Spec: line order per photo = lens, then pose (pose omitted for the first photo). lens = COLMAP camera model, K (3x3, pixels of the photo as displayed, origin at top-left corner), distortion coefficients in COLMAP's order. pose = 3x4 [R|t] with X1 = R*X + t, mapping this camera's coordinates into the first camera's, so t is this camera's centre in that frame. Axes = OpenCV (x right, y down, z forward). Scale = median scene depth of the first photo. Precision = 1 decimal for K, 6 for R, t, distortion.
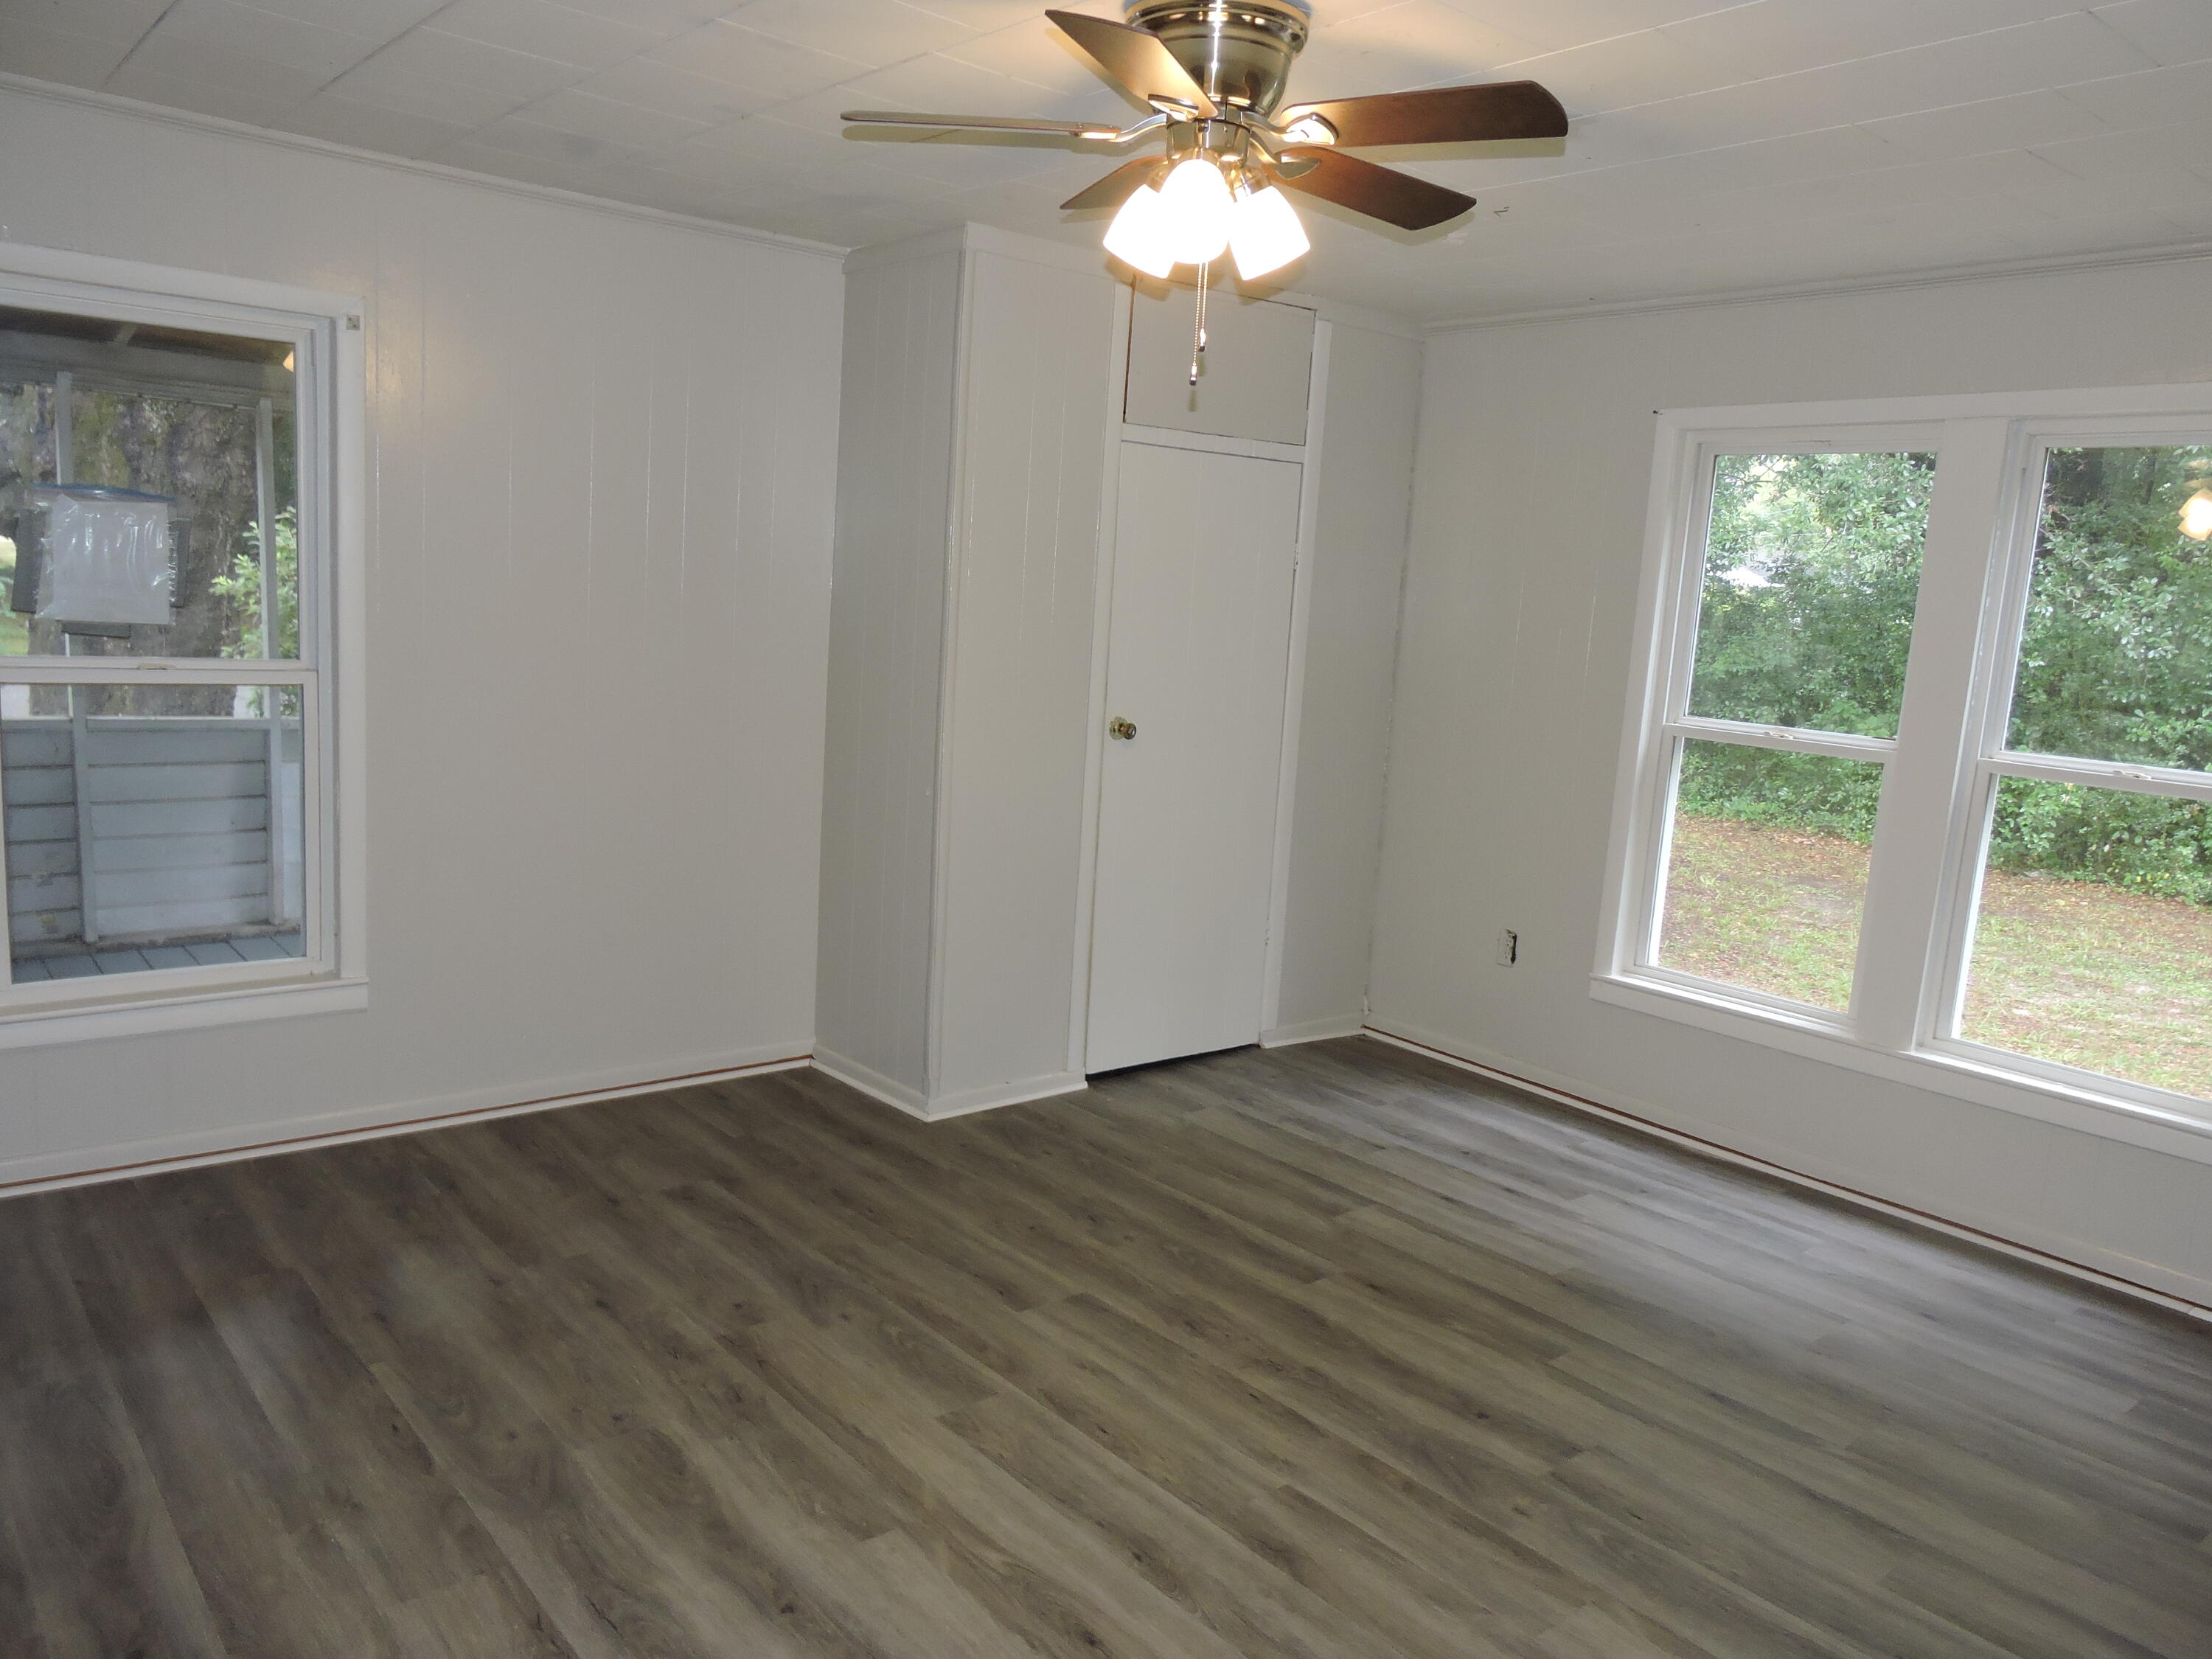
lens RADIAL K [[1580.7, 0, 1106.5], [0, 1580.7, 841.9], [0, 0, 1]] dist [-0.000955, -0.006120]
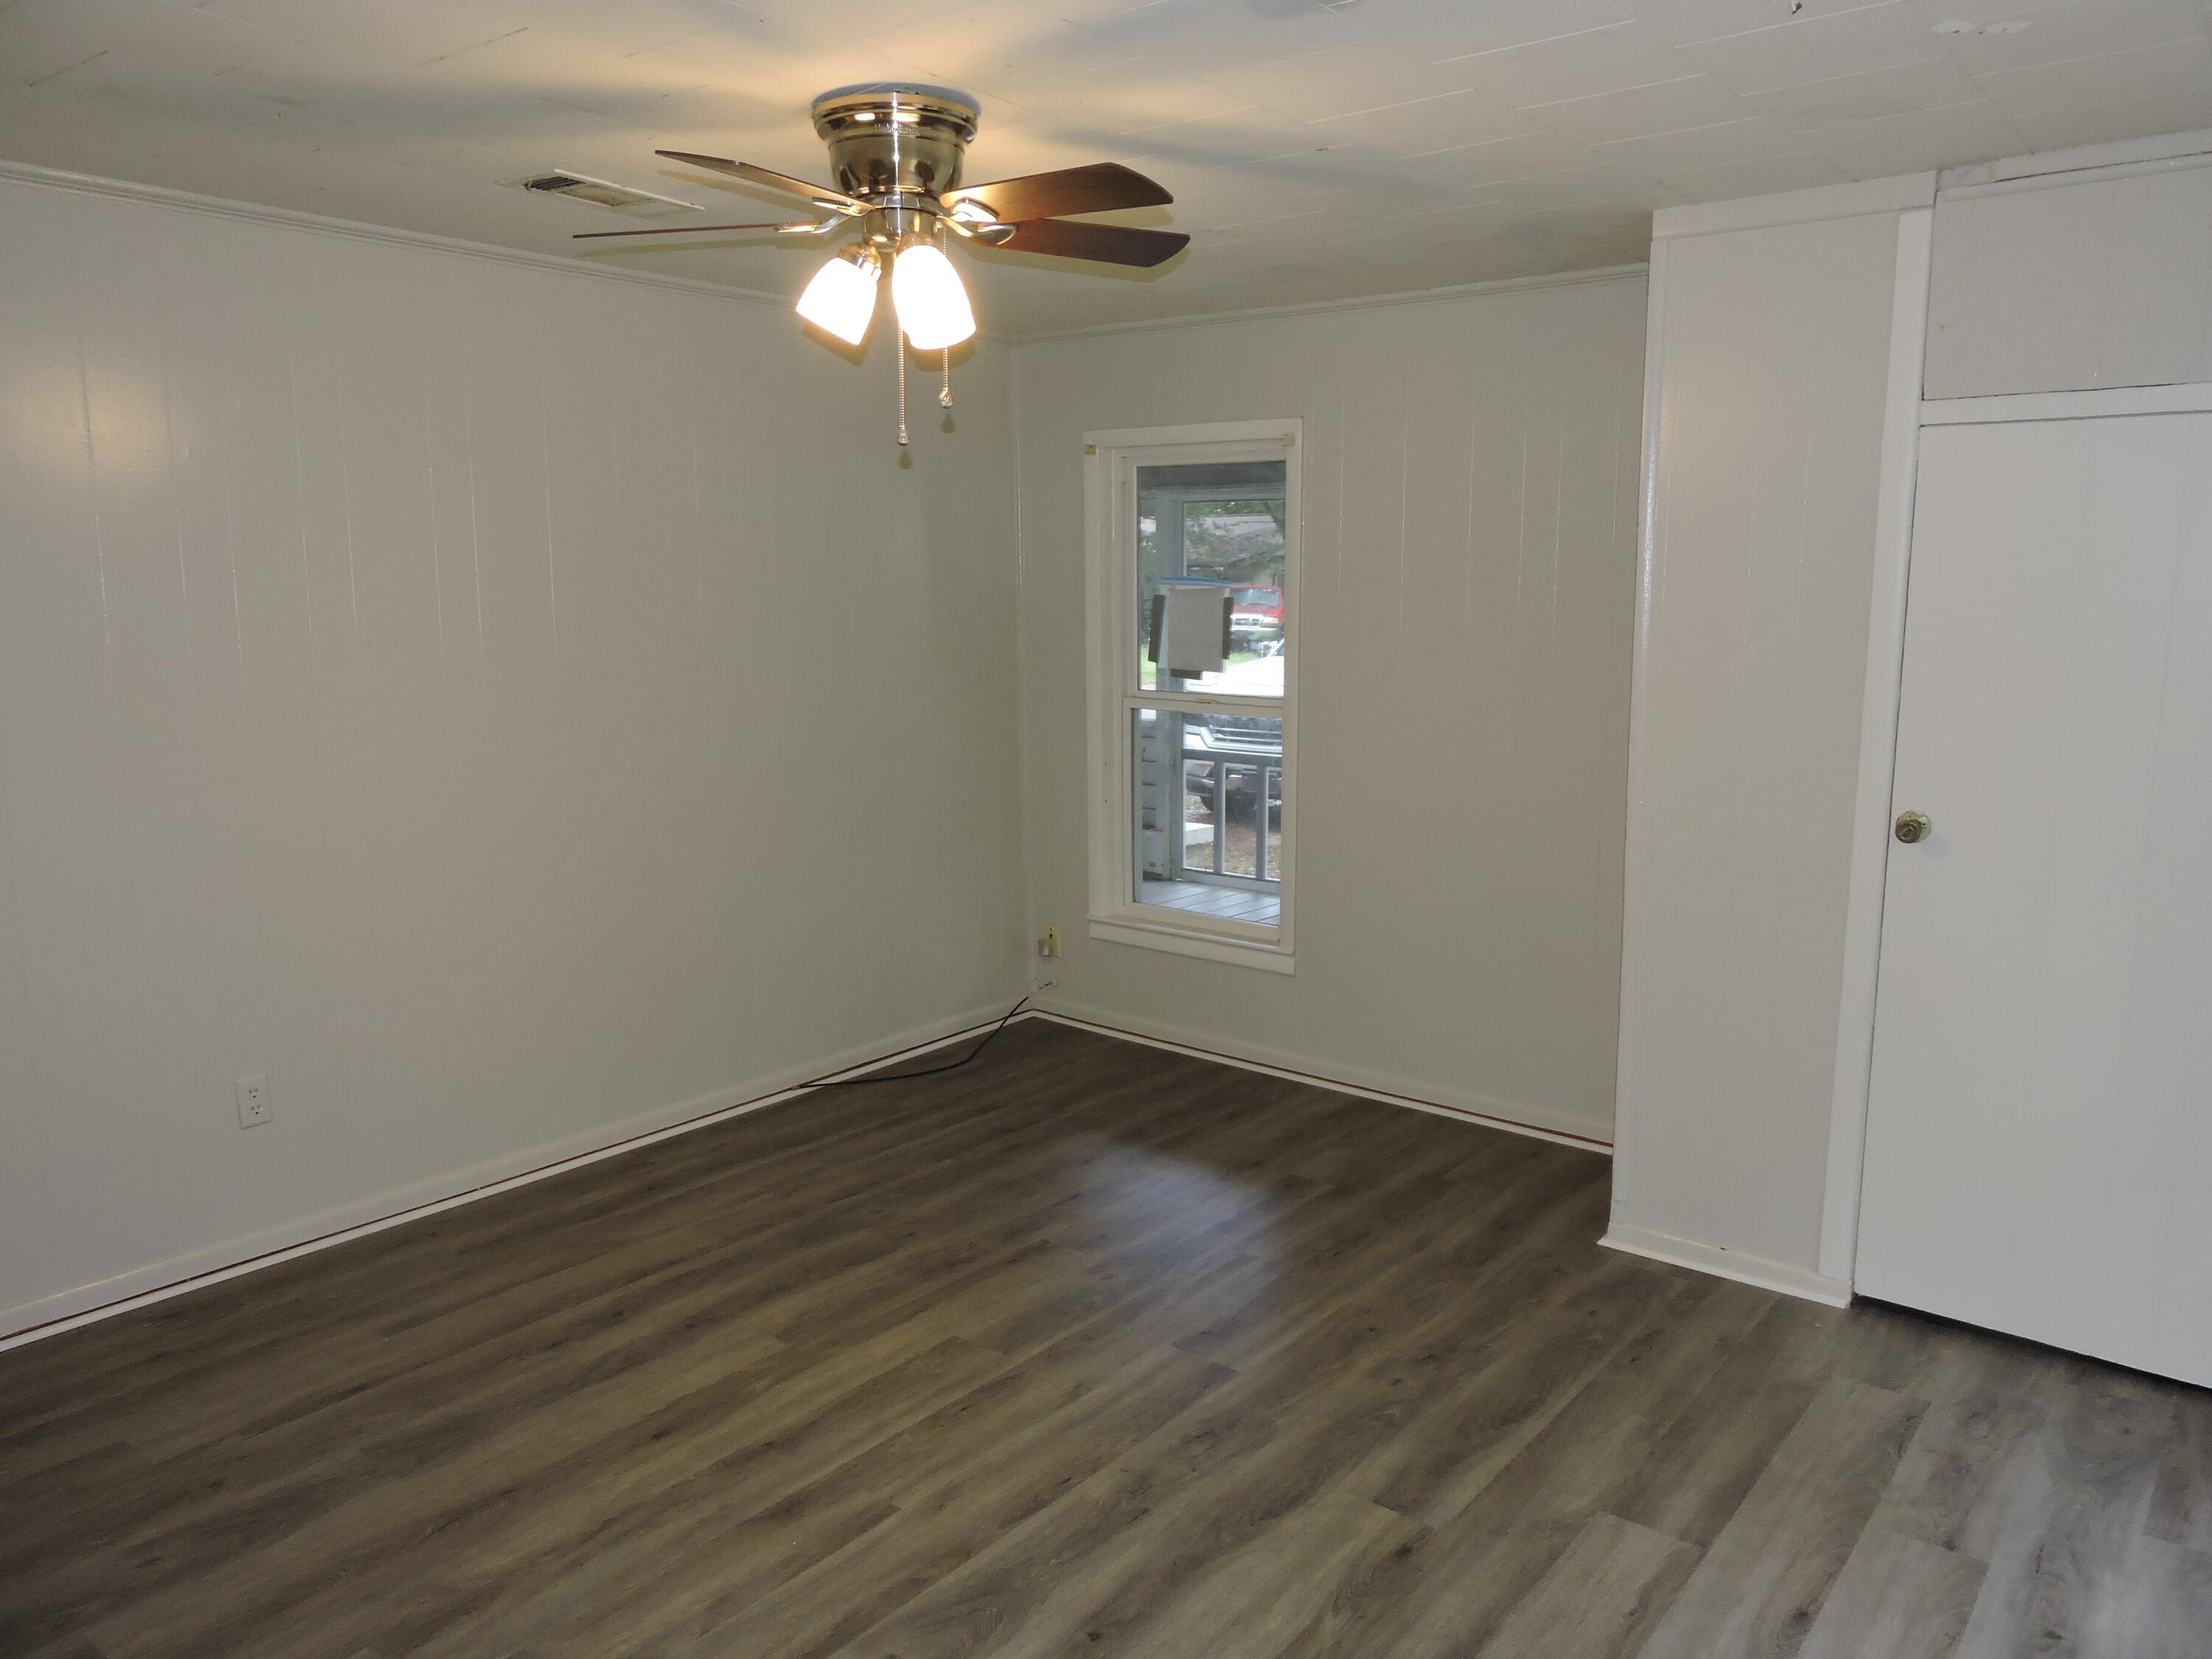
lens RADIAL K [[1580.7, 0, 1106.9], [0, 1580.7, 836.7], [0, 0, 1]] dist [-0.000955, -0.006120]
pose [[0.201056, 0.103833, -0.974061, 0.796570], [-0.147568, 0.986229, 0.074671, -0.084705], [0.968401, 0.128728, 0.213610, 0.626789]]
